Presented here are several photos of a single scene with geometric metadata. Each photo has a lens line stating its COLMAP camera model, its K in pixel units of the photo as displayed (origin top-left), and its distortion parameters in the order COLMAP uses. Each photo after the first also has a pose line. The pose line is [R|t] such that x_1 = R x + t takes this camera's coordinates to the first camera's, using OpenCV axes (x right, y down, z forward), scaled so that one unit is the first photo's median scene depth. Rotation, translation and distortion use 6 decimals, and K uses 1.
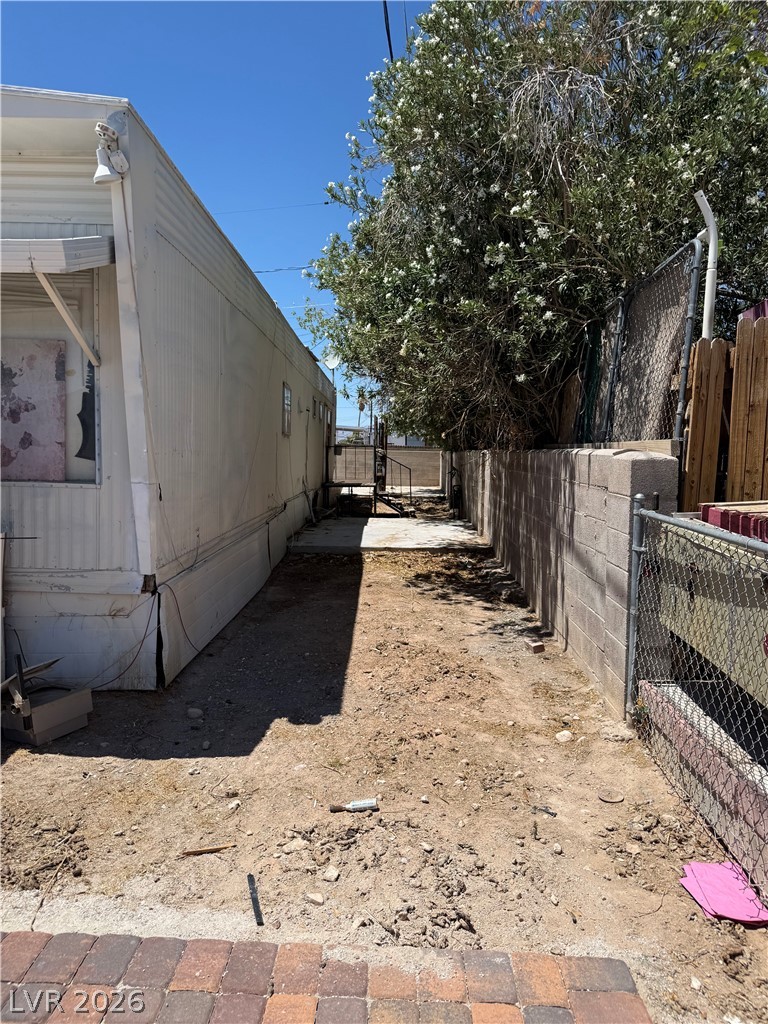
lens RADIAL K [[730.0, 0, 384.0], [0, 730.0, 512.0], [0, 0, 1]] dist [0.030428, -0.008073]
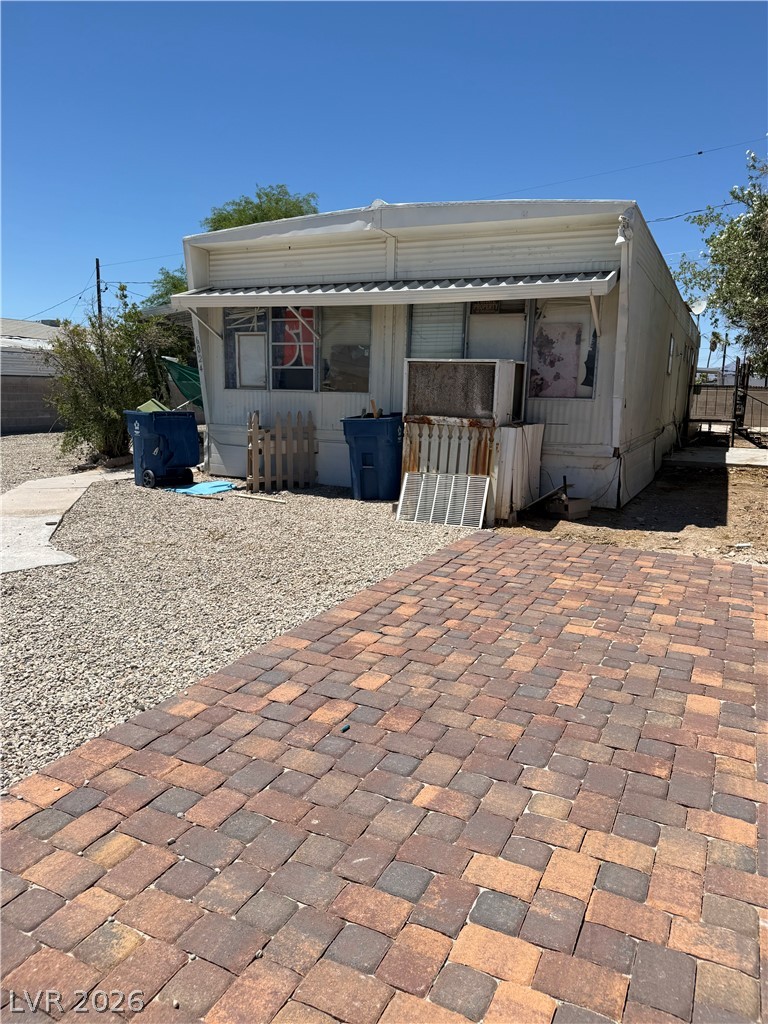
lens RADIAL K [[730.0, 0, 384.0], [0, 730.0, 512.0], [0, 0, 1]] dist [0.030428, -0.008073]
pose [[0.904039, 0.072040, -0.421336, -0.055866], [-0.040583, 0.995709, 0.083169, 0.117121], [0.425519, -0.058089, 0.903083, -0.959401]]
